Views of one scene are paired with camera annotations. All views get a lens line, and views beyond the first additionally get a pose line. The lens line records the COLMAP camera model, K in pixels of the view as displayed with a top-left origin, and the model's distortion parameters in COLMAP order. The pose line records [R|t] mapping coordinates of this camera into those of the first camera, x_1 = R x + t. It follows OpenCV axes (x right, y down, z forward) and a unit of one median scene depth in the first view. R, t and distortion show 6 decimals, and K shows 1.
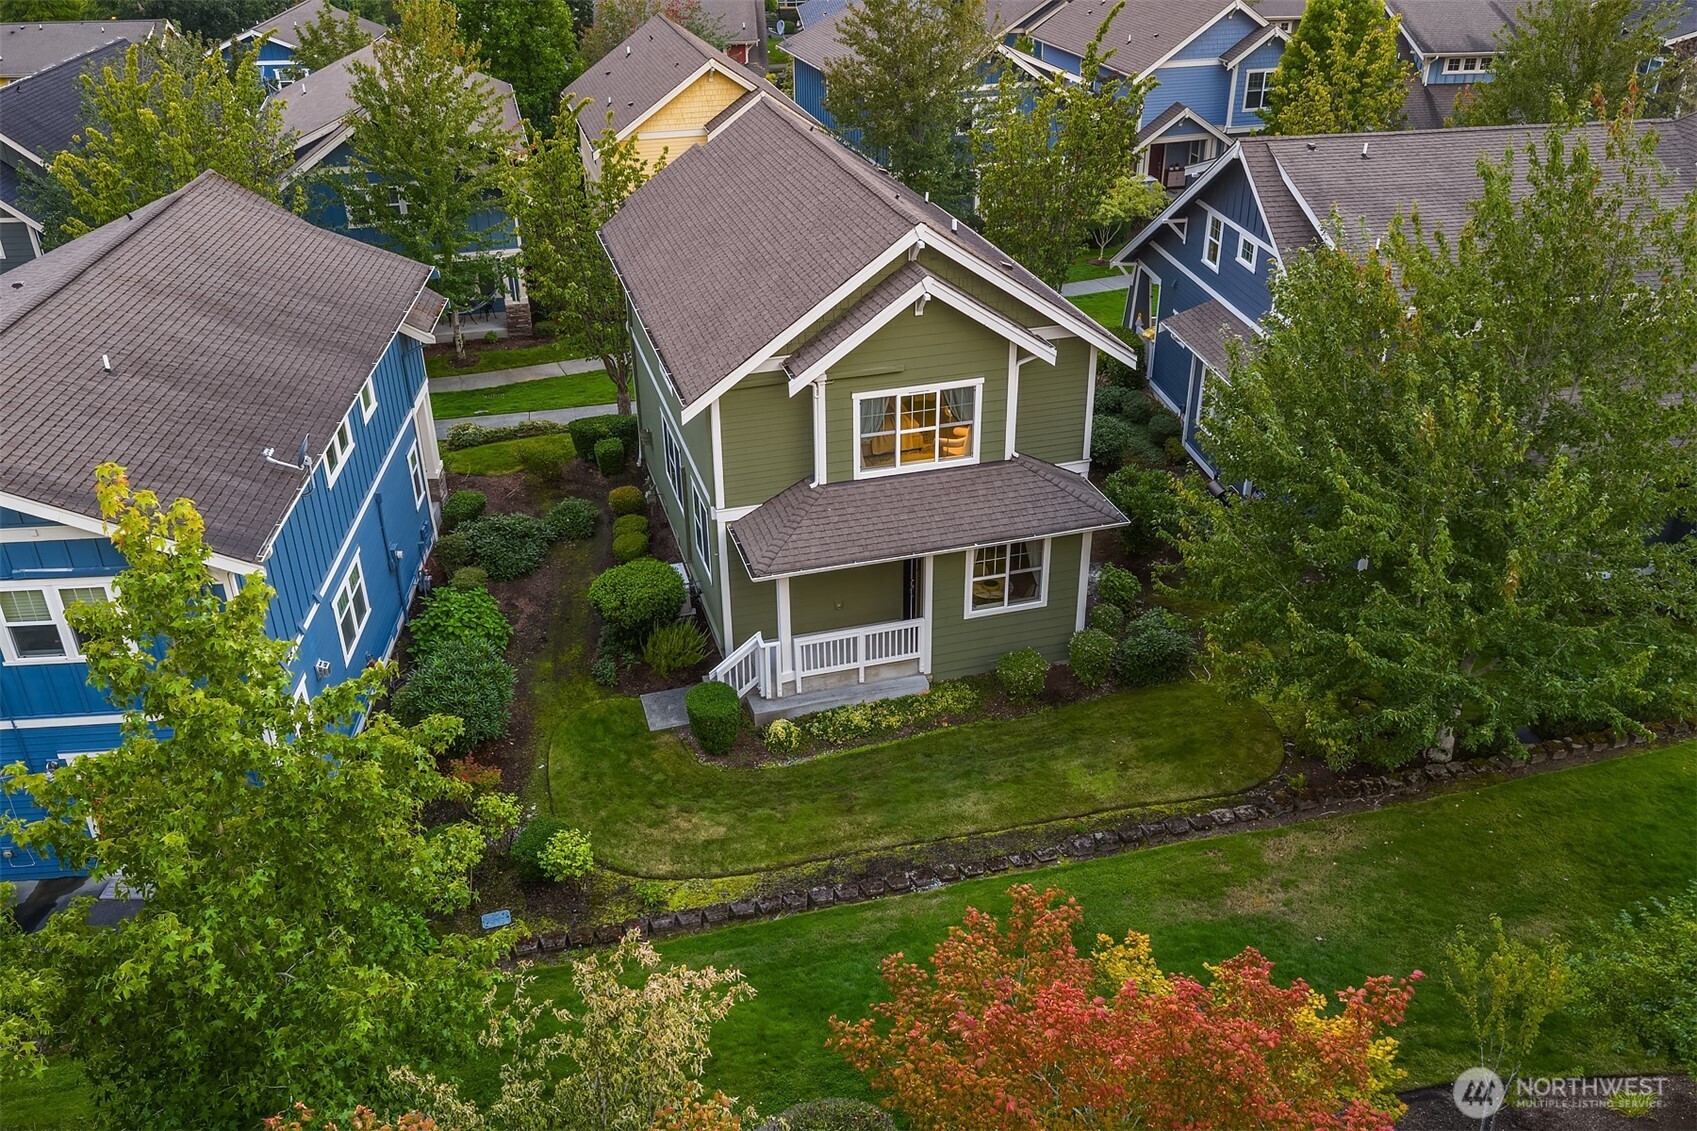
lens RADIAL K [[1382.6, 0, 845.2], [0, 1382.6, 560.6], [0, 0, 1]] dist [-0.010519, -0.011254]
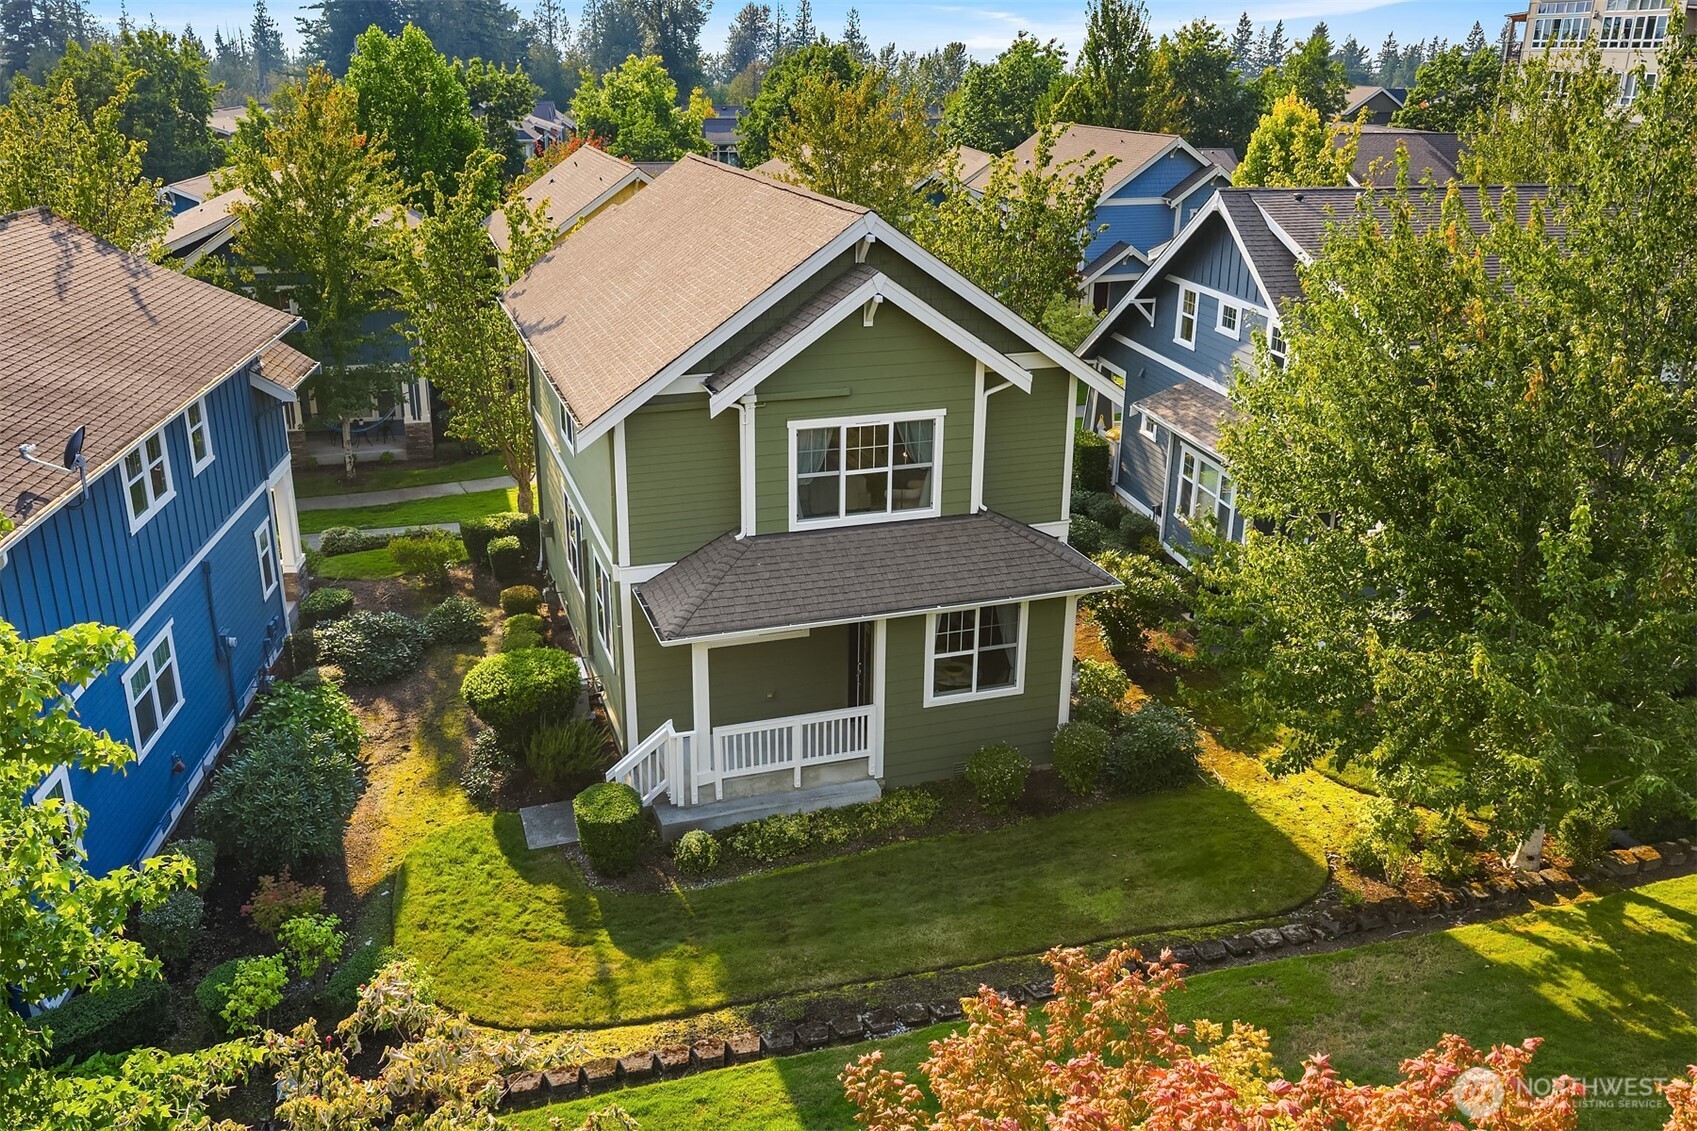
lens RADIAL K [[1382.6, 0, 836.3], [0, 1382.6, 551.7], [0, 0, 1]] dist [-0.010519, -0.011254]
pose [[0.999026, 0.004498, 0.043900, -0.001364], [0.002440, 0.987639, -0.156726, 0.080553], [-0.044063, 0.156681, 0.986666, 0.190388]]
